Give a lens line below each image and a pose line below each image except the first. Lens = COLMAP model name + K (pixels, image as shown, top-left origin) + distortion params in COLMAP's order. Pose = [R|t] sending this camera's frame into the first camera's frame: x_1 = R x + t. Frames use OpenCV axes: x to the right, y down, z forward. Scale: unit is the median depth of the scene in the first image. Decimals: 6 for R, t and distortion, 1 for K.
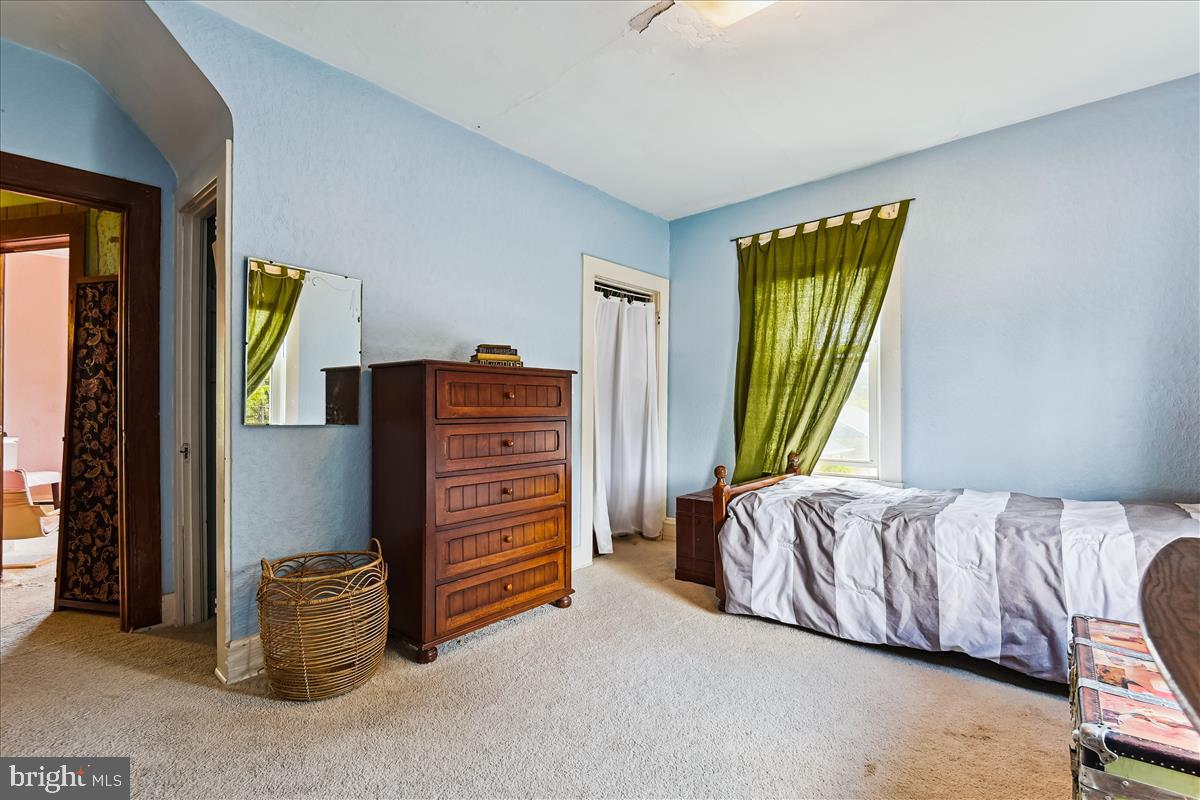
lens RADIAL K [[551.4, 0, 598.1], [0, 551.4, 405.9], [0, 0, 1]] dist [-0.000057, -0.001485]
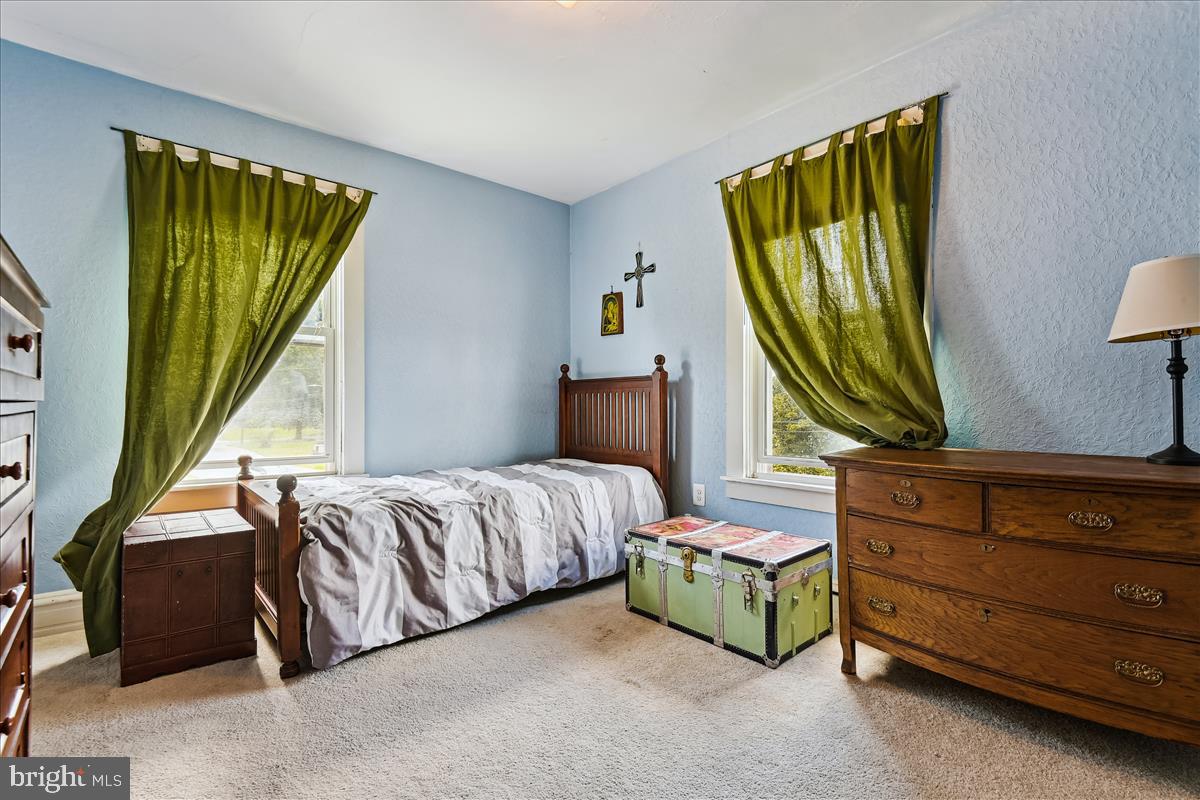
lens RADIAL K [[551.4, 0, 598.4], [0, 551.4, 400.9], [0, 0, 1]] dist [-0.000057, -0.001485]
pose [[0.142412, 0.011228, 0.989744, -0.508419], [-0.013370, 0.999866, -0.009419, 0.018408], [-0.989717, -0.011891, 0.142543, 0.602137]]
